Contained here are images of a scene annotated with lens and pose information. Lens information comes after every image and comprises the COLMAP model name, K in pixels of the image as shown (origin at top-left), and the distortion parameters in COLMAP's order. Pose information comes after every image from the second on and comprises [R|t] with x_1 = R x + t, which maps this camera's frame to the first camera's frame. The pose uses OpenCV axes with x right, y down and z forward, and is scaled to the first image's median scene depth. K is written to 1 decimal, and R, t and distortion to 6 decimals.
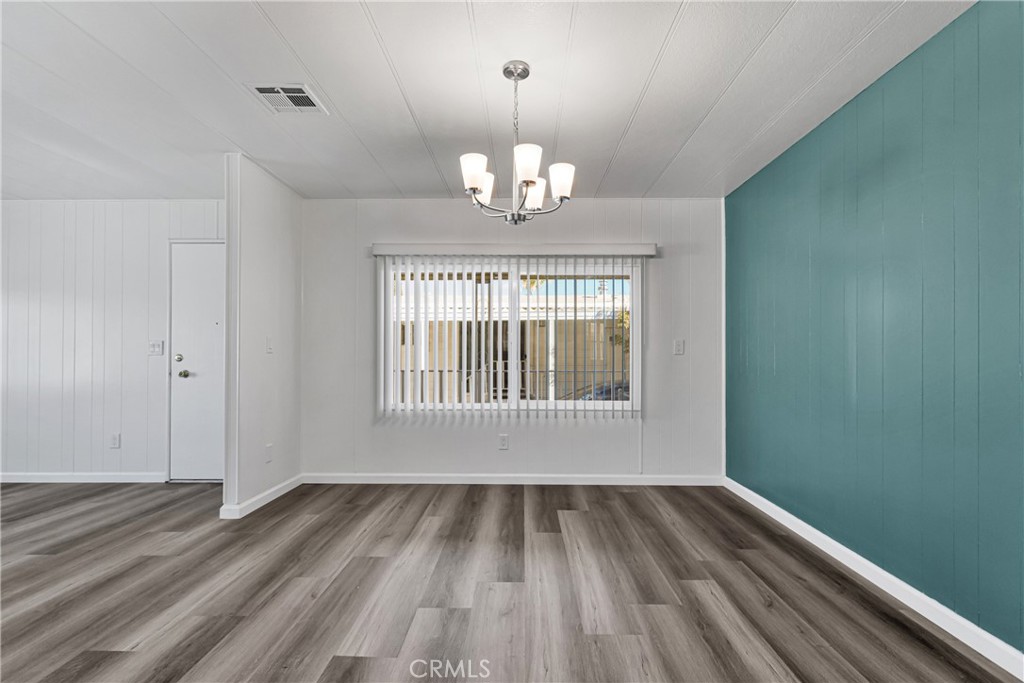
lens RADIAL K [[491.3, 0, 523.5], [0, 491.3, 352.1], [0, 0, 1]] dist [-0.004138, -0.000428]
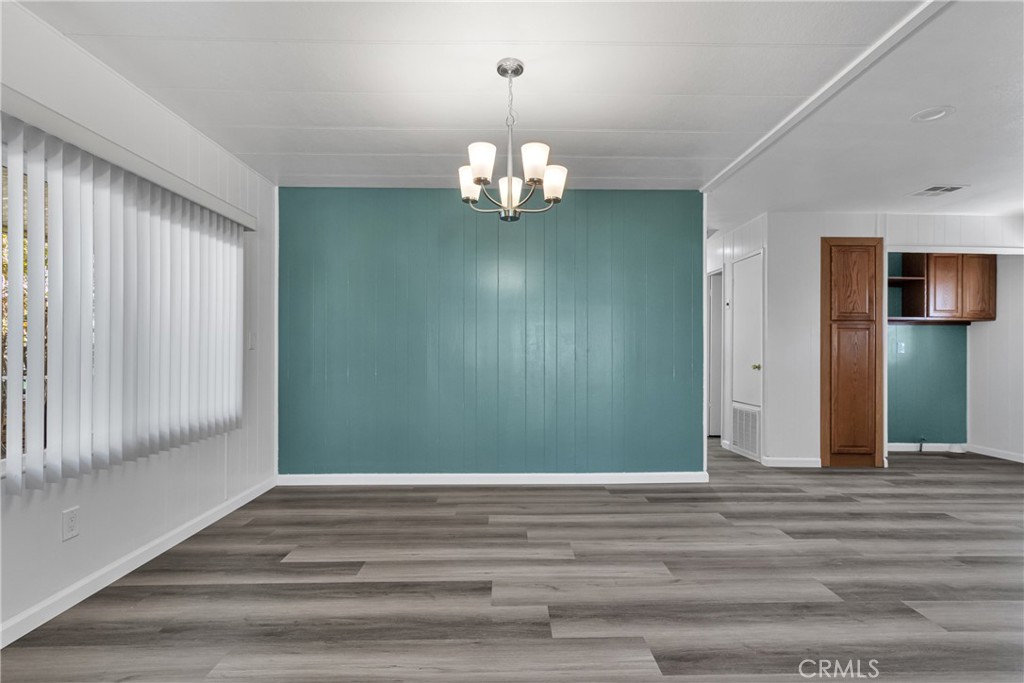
lens RADIAL K [[490.6, 0, 512.0], [0, 490.6, 341.5], [0, 0, 1]] dist [-0.001675, -0.000570]
pose [[-0.020622, 0.007519, 0.999759, -0.866421], [-0.004278, 0.999962, -0.007608, -0.004806], [-0.999778, -0.004434, -0.020589, 0.860064]]
